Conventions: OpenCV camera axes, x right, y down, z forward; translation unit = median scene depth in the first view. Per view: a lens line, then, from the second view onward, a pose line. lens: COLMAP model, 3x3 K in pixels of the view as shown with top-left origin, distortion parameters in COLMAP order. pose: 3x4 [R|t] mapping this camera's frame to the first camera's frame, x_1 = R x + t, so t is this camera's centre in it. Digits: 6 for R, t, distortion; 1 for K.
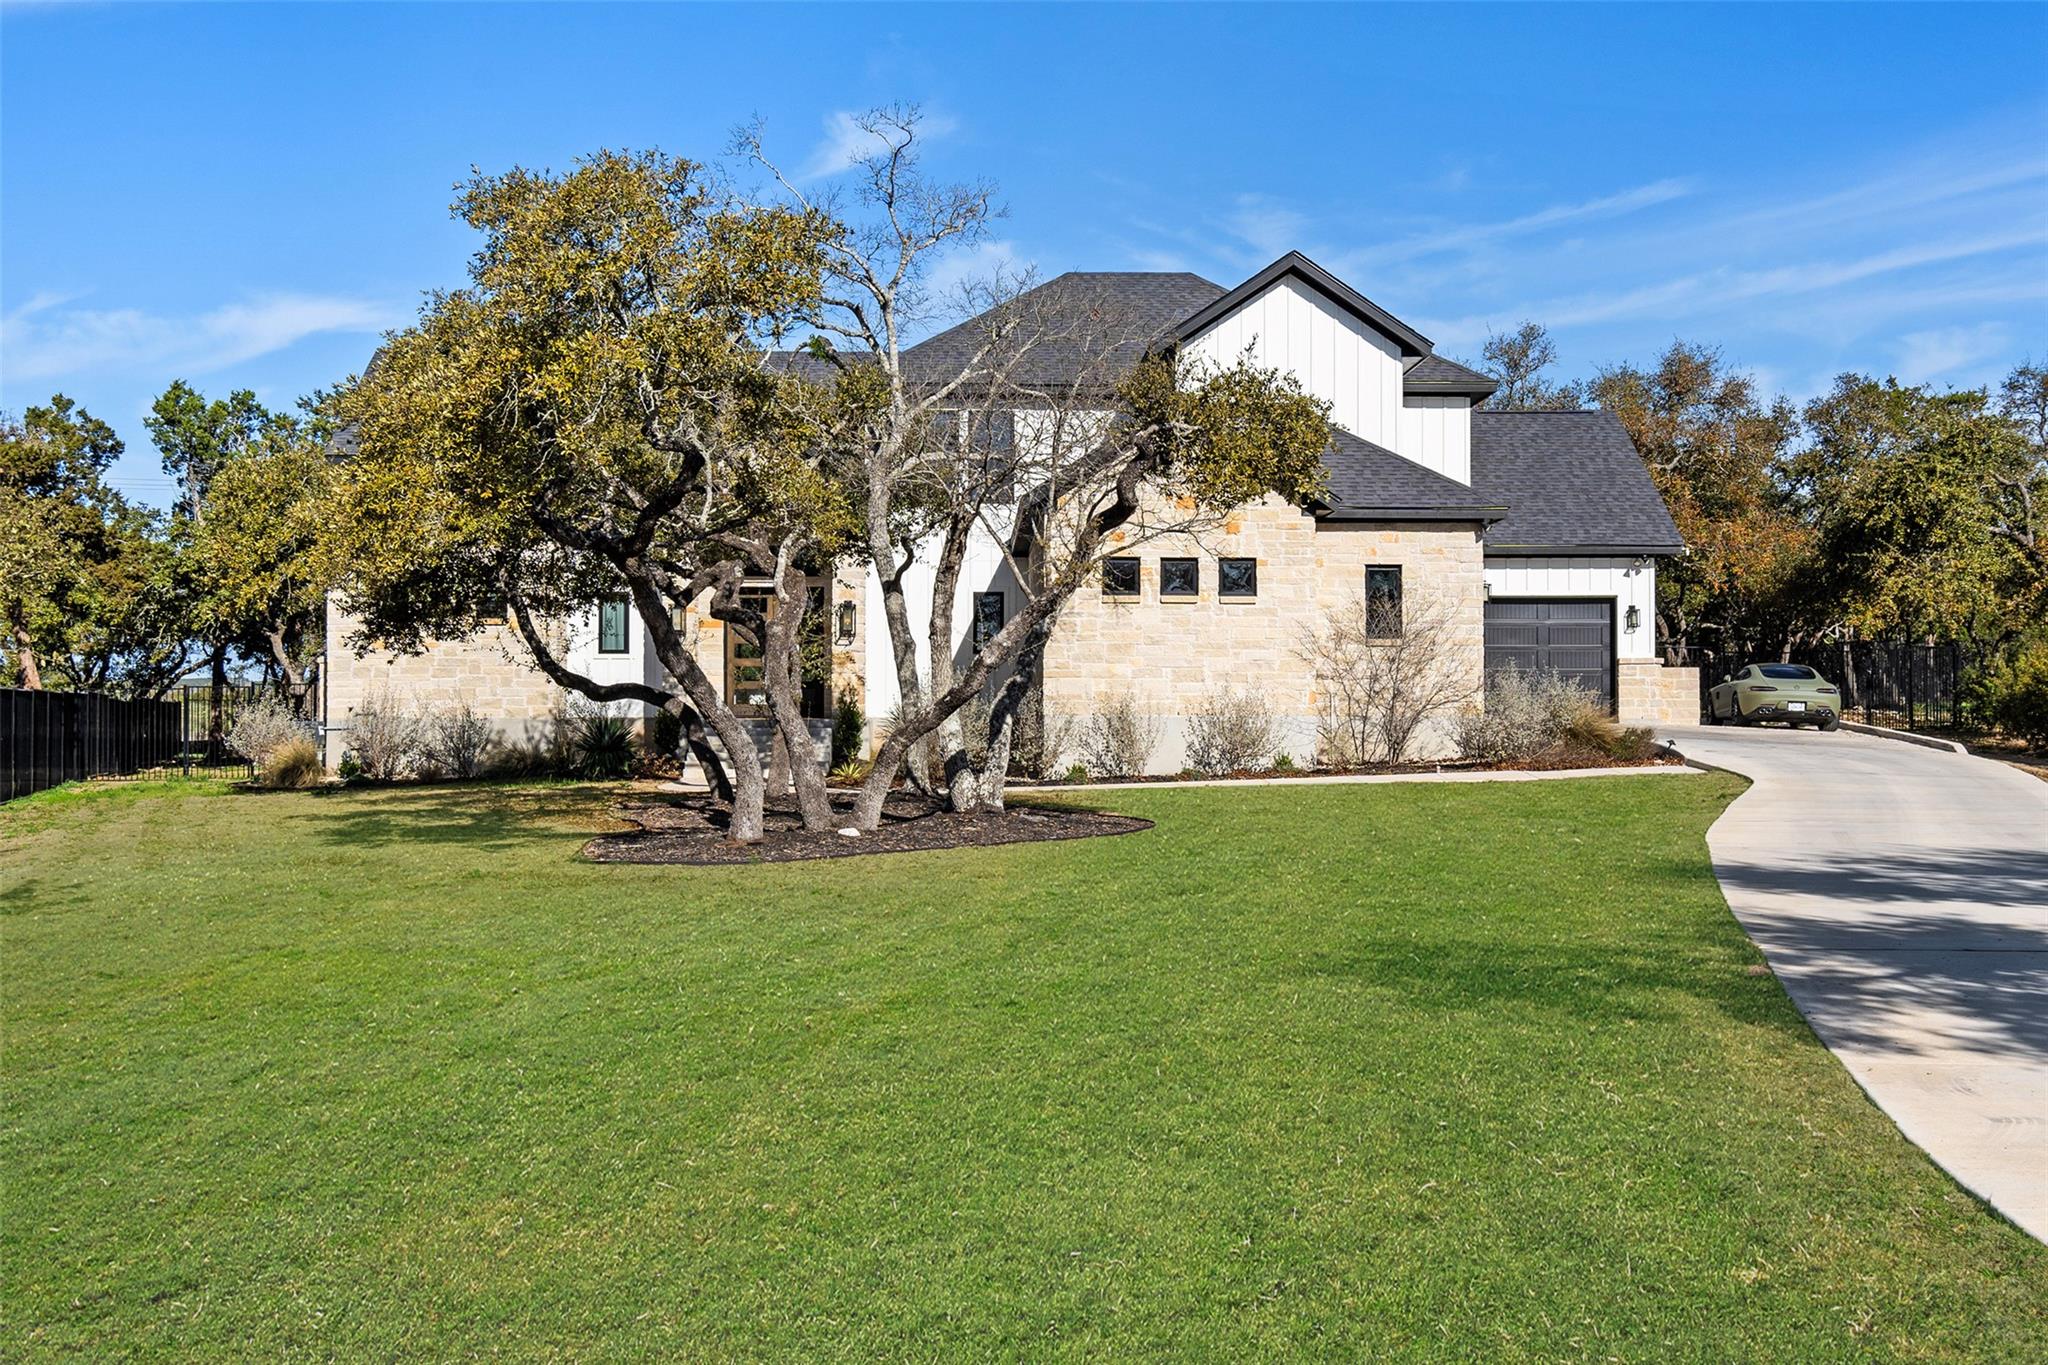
lens RADIAL K [[2345.8, 0, 1000.8], [0, 2345.8, 696.4], [0, 0, 1]] dist [0.014594, 0.000000]
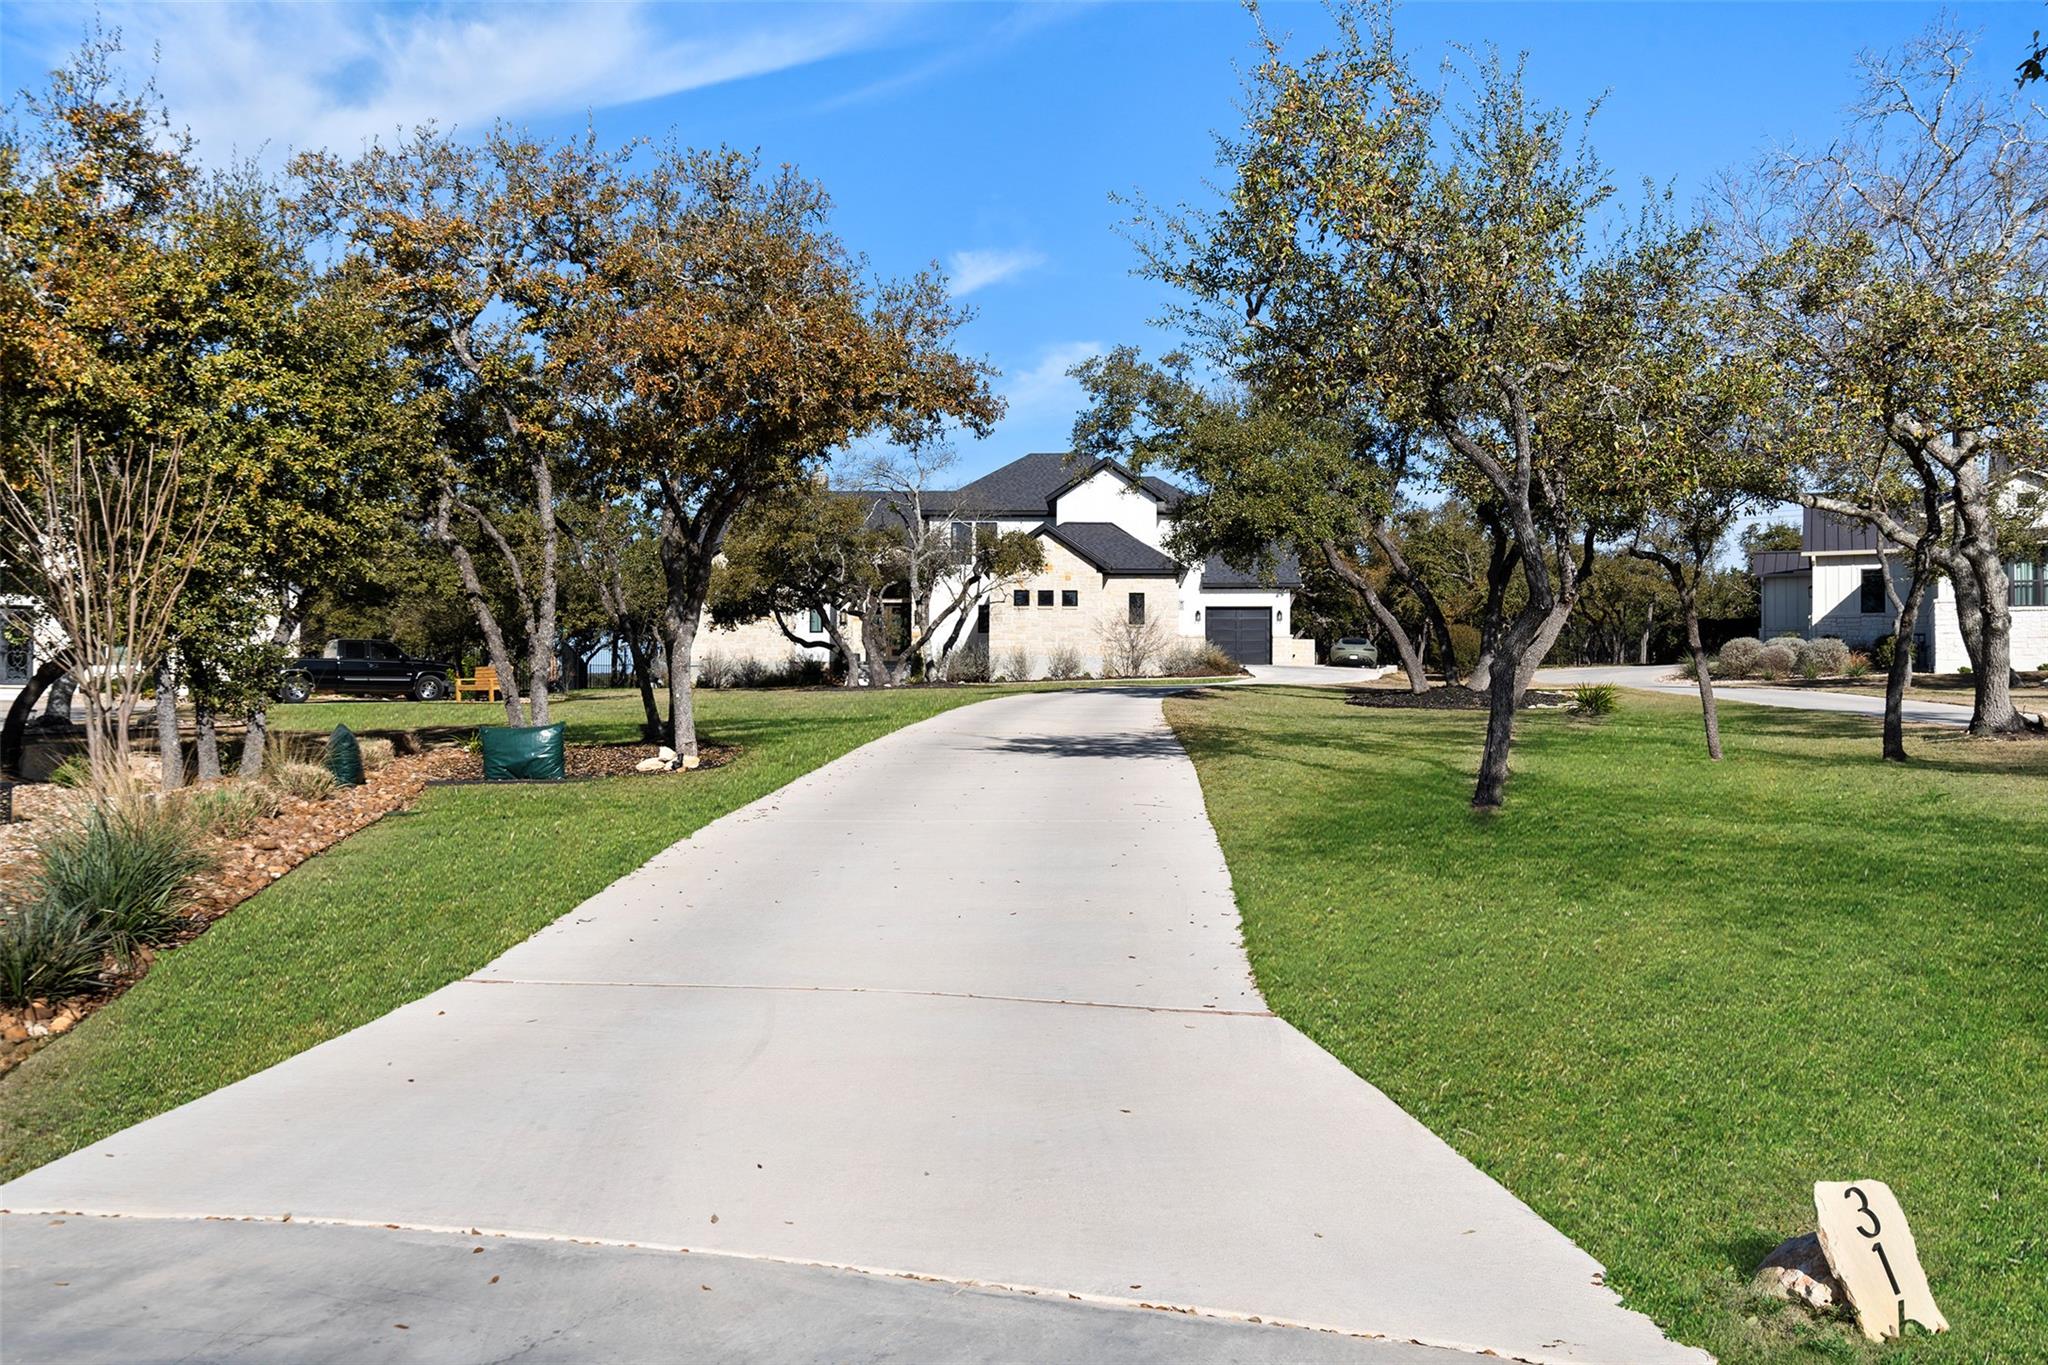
lens RADIAL K [[1961.1, 0, 1019.1], [0, 1961.1, 690.6], [0, 0, 1]] dist [-0.003412, 0.000000]
pose [[0.997442, 0.001497, -0.071458, 0.119205], [-0.001581, 0.999998, -0.001128, 0.028665], [0.071456, 0.001238, 0.997443, -0.626488]]
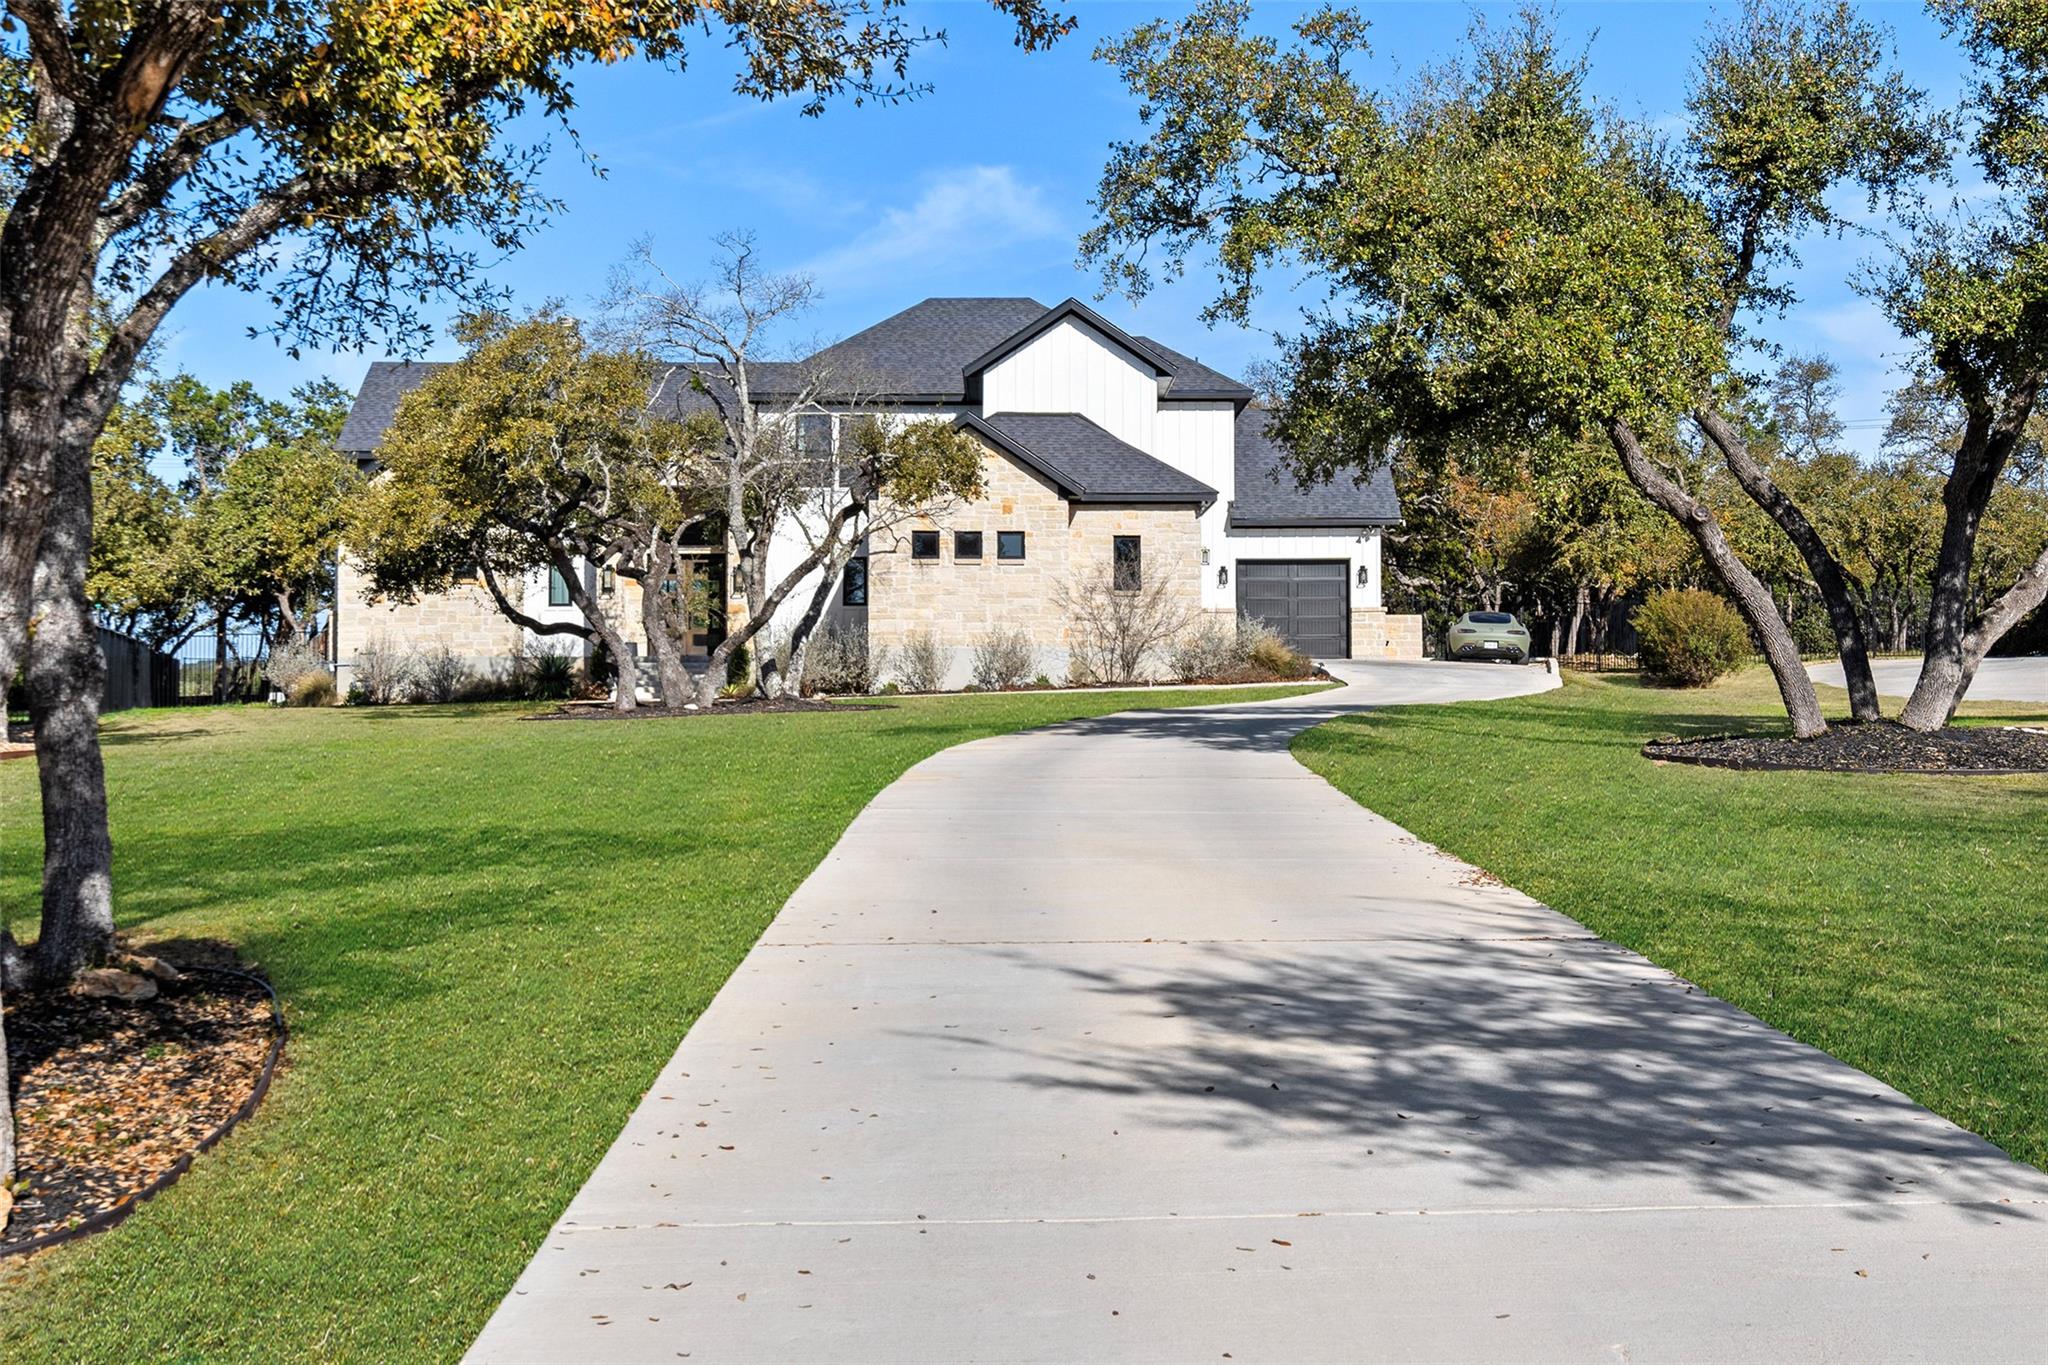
lens RADIAL K [[2811.8, 0, 1013.3], [0, 2811.8, 613.2], [0, 0, 1]] dist [0.022576, 0.000000]
pose [[0.999836, -0.003788, -0.017696, 0.080848], [0.003347, 0.999685, -0.024870, 0.018122], [0.017784, 0.024806, 0.999534, -0.391485]]
